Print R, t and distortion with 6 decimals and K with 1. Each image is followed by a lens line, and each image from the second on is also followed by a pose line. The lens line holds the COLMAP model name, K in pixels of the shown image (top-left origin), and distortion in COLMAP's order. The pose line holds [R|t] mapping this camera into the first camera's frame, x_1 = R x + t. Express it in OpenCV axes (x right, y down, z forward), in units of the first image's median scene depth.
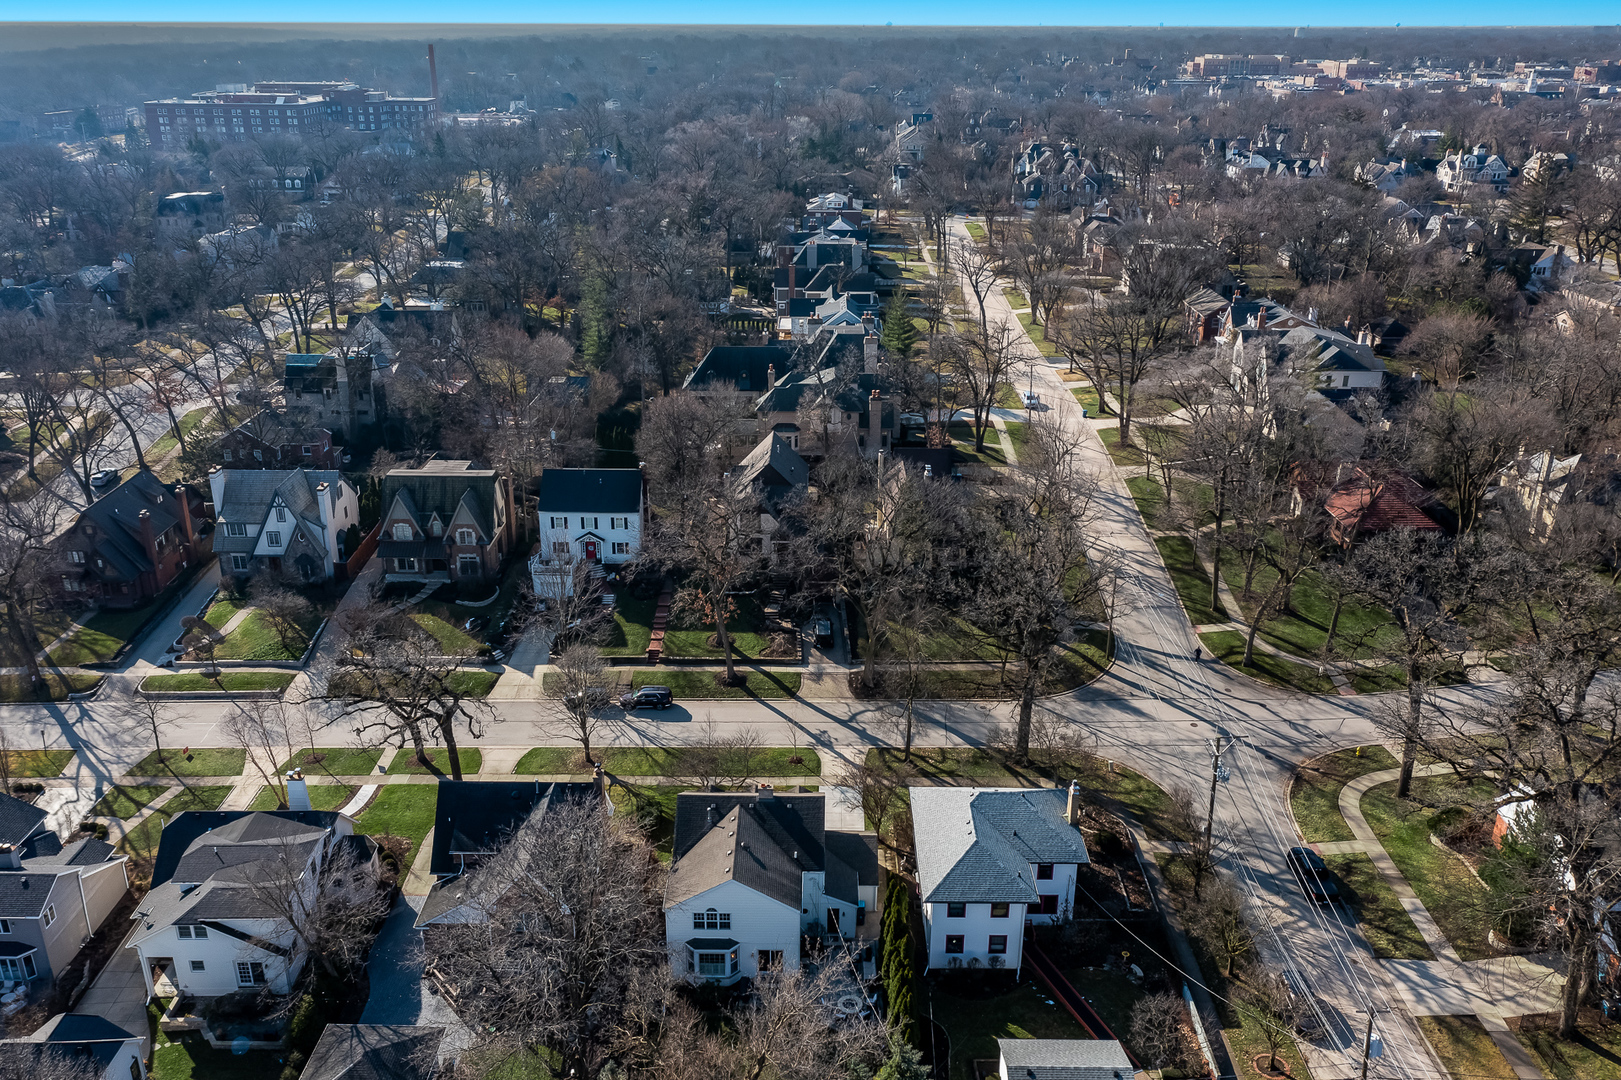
lens RADIAL K [[1287.1, 0, 810.5], [0, 1287.1, 540.0], [0, 0, 1]] dist [-0.010653, 0.004375]
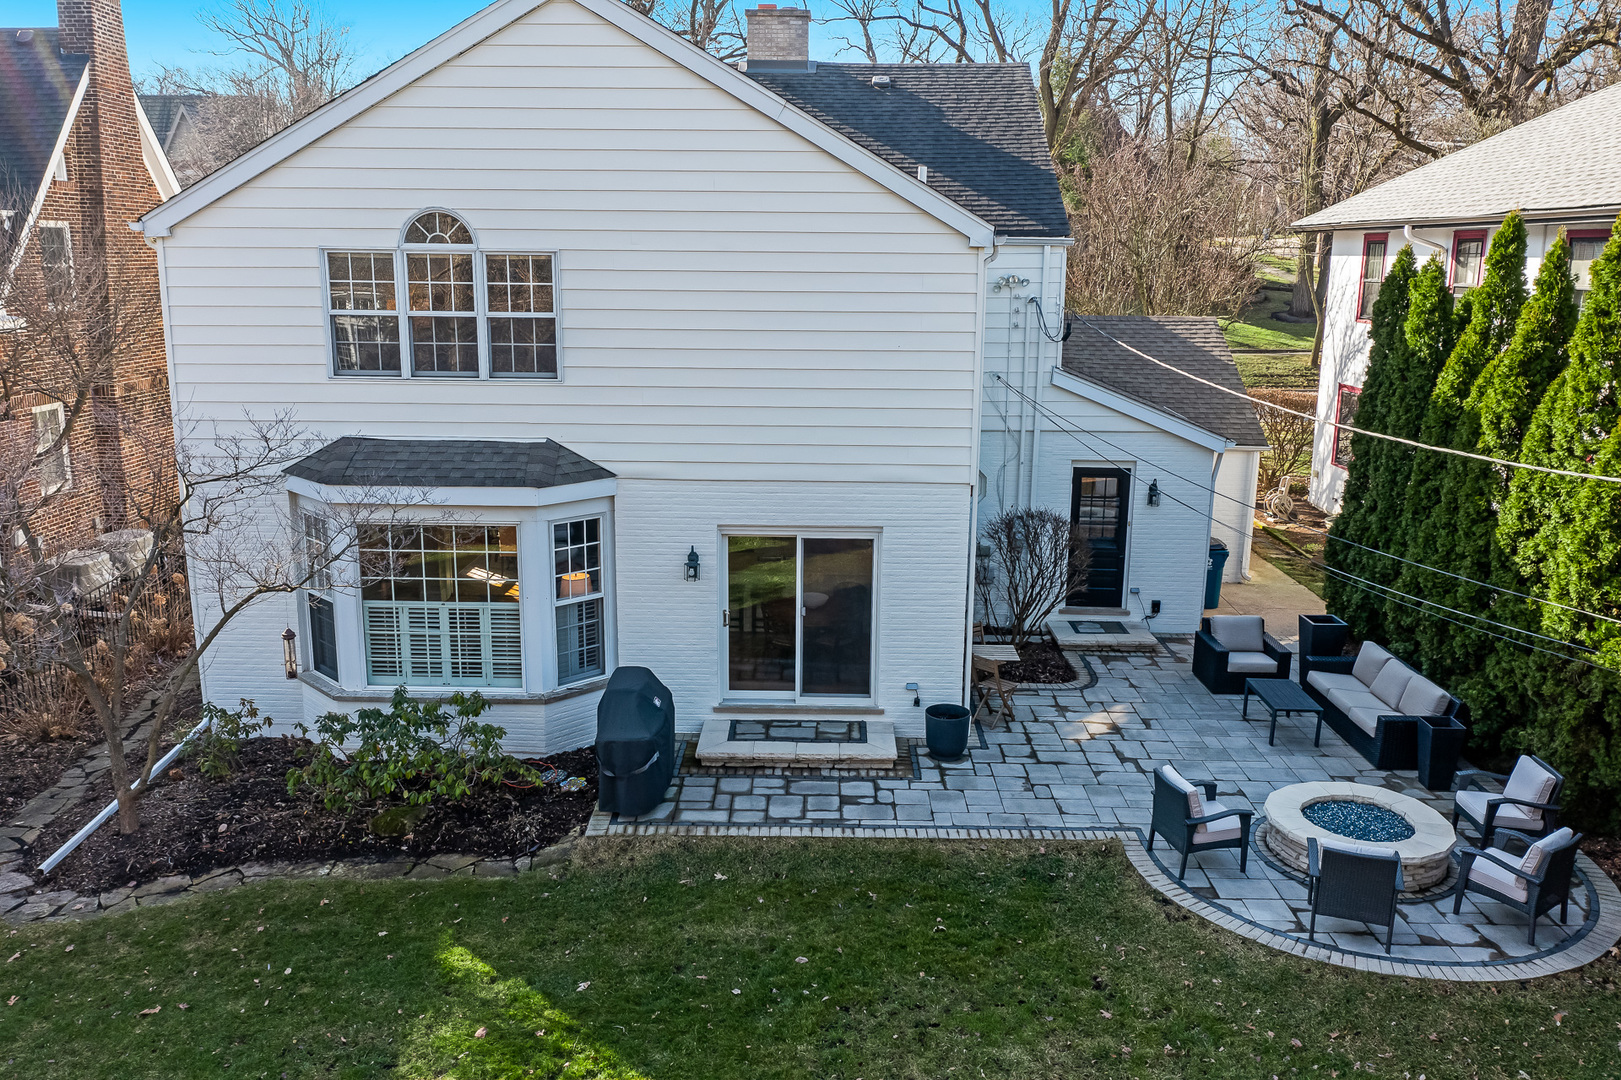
lens RADIAL K [[1287.1, 0, 810.5], [0, 1287.1, 540.0], [0, 0, 1]] dist [-0.010653, 0.004375]
pose [[0.999956, 0.003833, -0.008524, -0.026684], [-0.005136, 0.987339, -0.158542, 0.324677], [0.007809, 0.158579, 0.987315, 0.783884]]
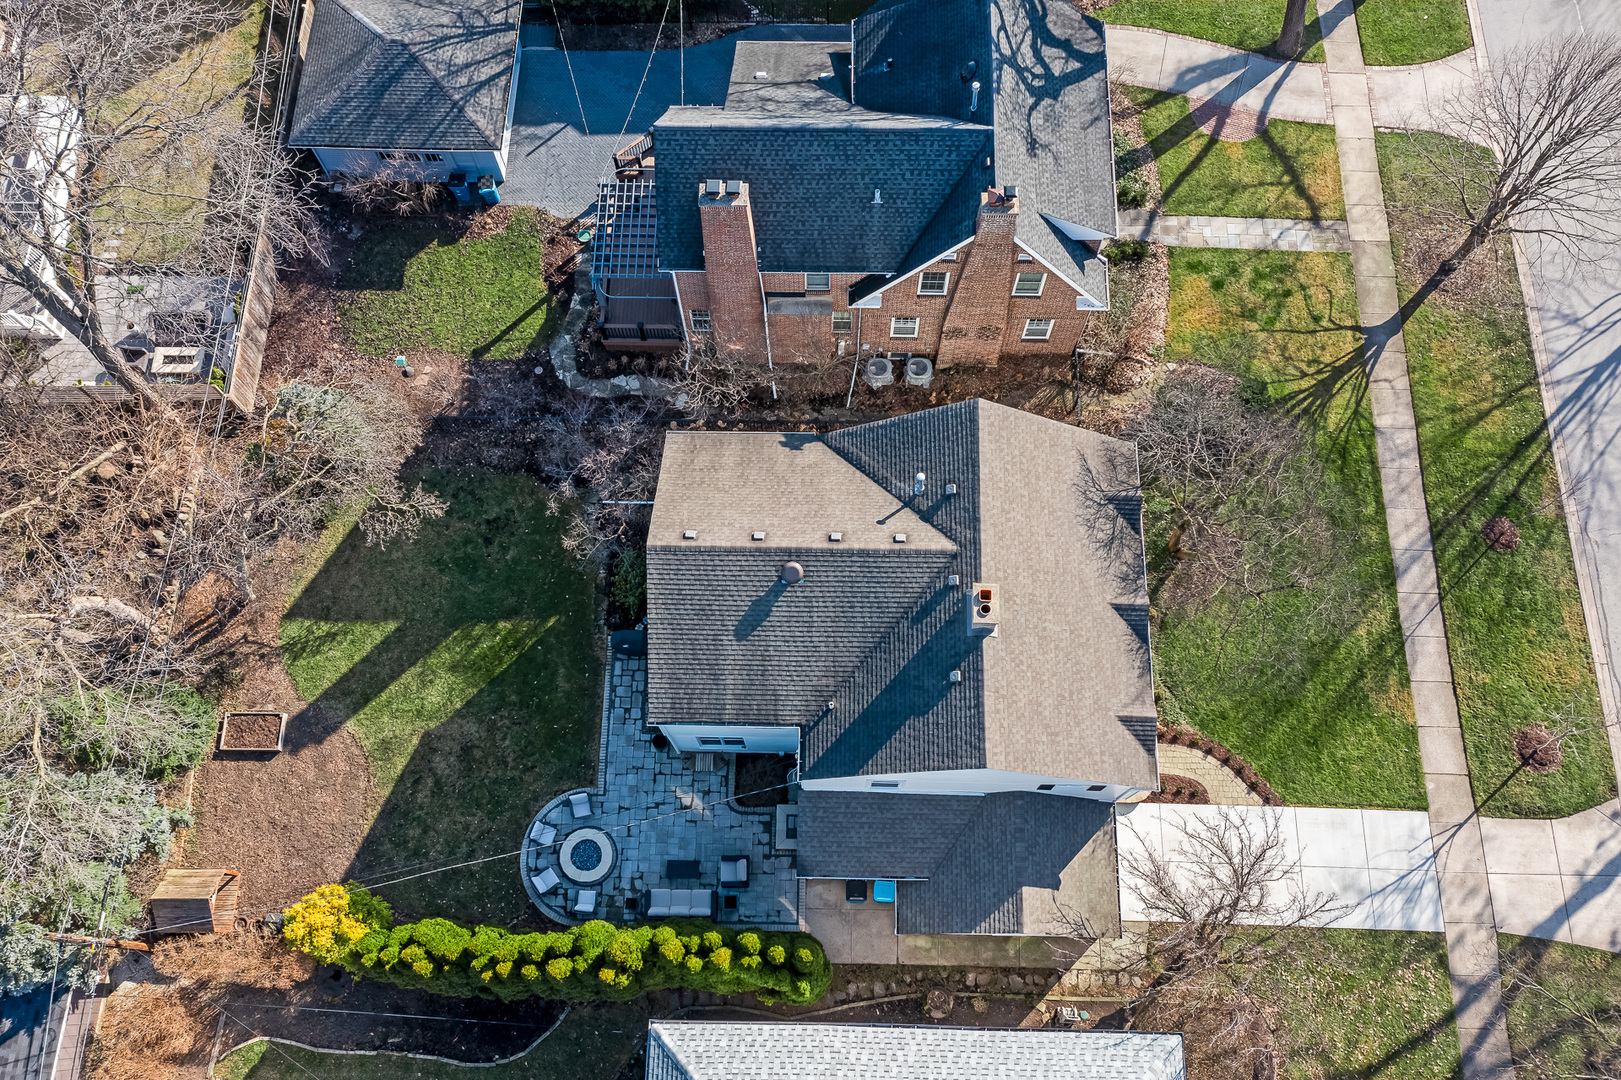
lens RADIAL K [[1287.1, 0, 810.5], [0, 1287.1, 540.0], [0, 0, 1]] dist [-0.010653, 0.004375]
pose [[-0.014520, 0.942473, -0.333967, 0.073318], [-0.367924, 0.305533, 0.878227, -0.123531], [0.929743, 0.135626, 0.342322, 0.823118]]
